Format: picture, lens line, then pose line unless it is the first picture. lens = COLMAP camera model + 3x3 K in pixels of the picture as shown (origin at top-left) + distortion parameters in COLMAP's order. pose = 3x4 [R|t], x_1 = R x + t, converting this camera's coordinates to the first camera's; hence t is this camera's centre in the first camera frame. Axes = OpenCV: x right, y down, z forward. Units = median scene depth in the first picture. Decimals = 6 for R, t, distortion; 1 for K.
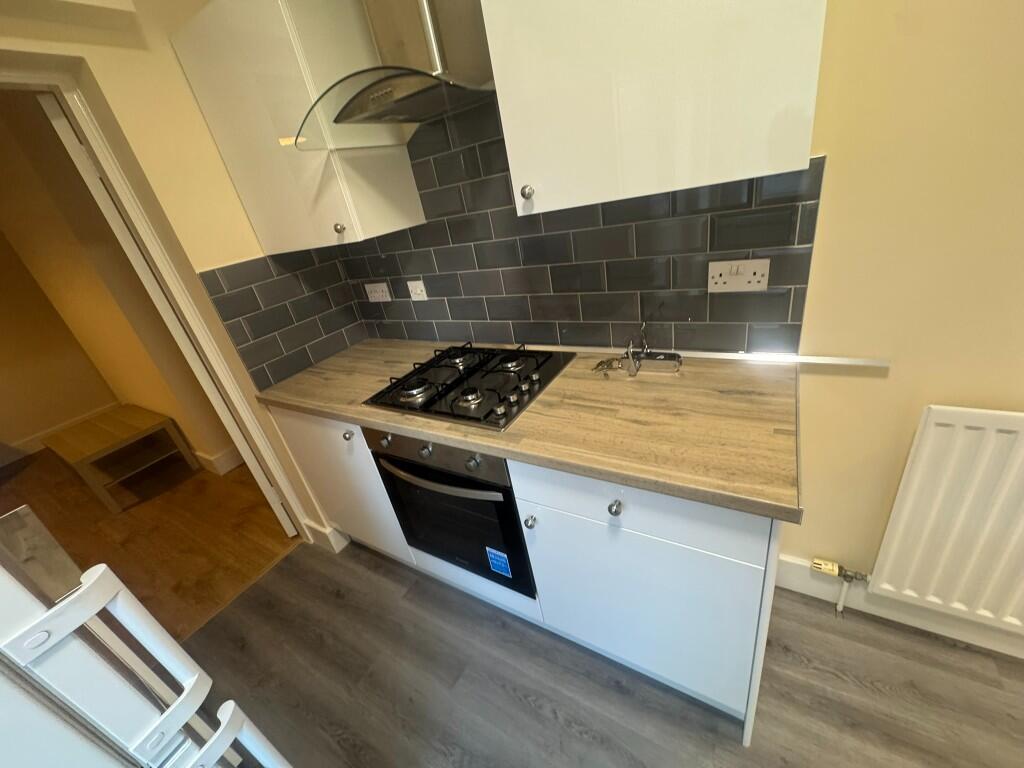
lens RADIAL K [[405.5, 0, 509.7], [0, 405.5, 384.2], [0, 0, 1]] dist [-0.001893, 0.000218]
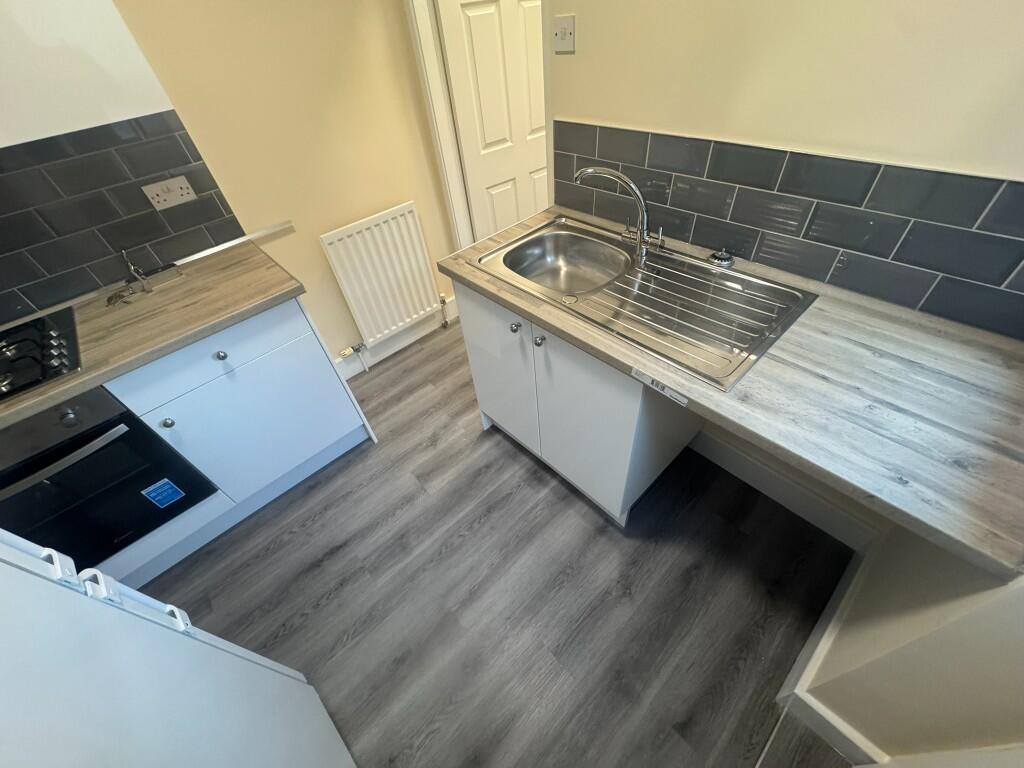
lens RADIAL K [[405.5, 0, 510.9], [0, 405.5, 383.7], [0, 0, 1]] dist [-0.001893, 0.000218]
pose [[0.291558, -0.549149, 0.783218, -0.520371], [0.466035, 0.796590, 0.385040, 0.252411], [-0.835348, 0.252745, 0.488174, -0.461979]]
